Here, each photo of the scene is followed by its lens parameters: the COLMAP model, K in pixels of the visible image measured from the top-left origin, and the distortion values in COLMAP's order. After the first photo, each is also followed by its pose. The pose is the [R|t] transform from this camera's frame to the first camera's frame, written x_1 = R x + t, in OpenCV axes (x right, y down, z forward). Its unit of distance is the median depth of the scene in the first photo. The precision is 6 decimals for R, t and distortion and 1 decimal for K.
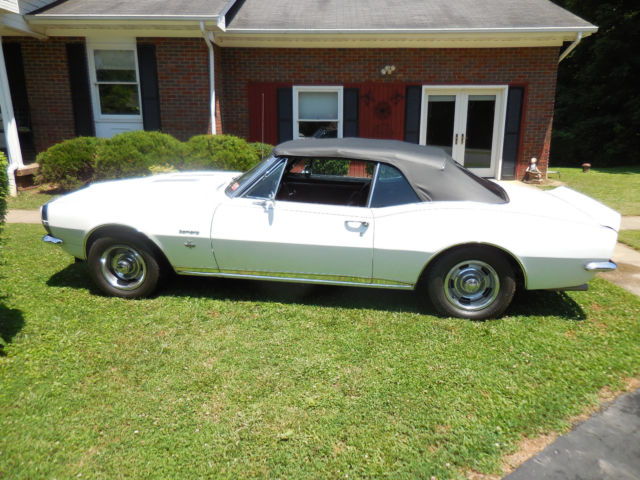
lens RADIAL K [[472.2, 0, 320.0], [0, 472.2, 240.0], [0, 0, 1]] dist [0.004259, -0.011206]
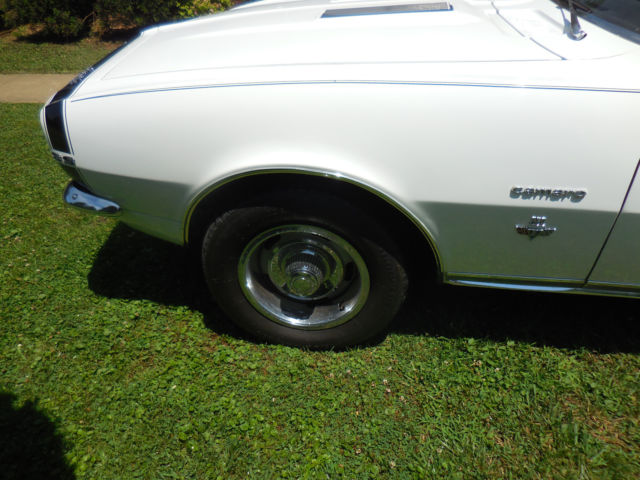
lens RADIAL K [[472.2, 0, 320.0], [0, 472.2, 240.0], [0, 0, 1]] dist [0.004259, -0.011206]
pose [[0.999511, -0.029160, -0.011267, -0.393666], [0.031240, 0.944939, 0.325752, -0.085990], [0.001148, -0.325945, 0.945388, 0.659347]]
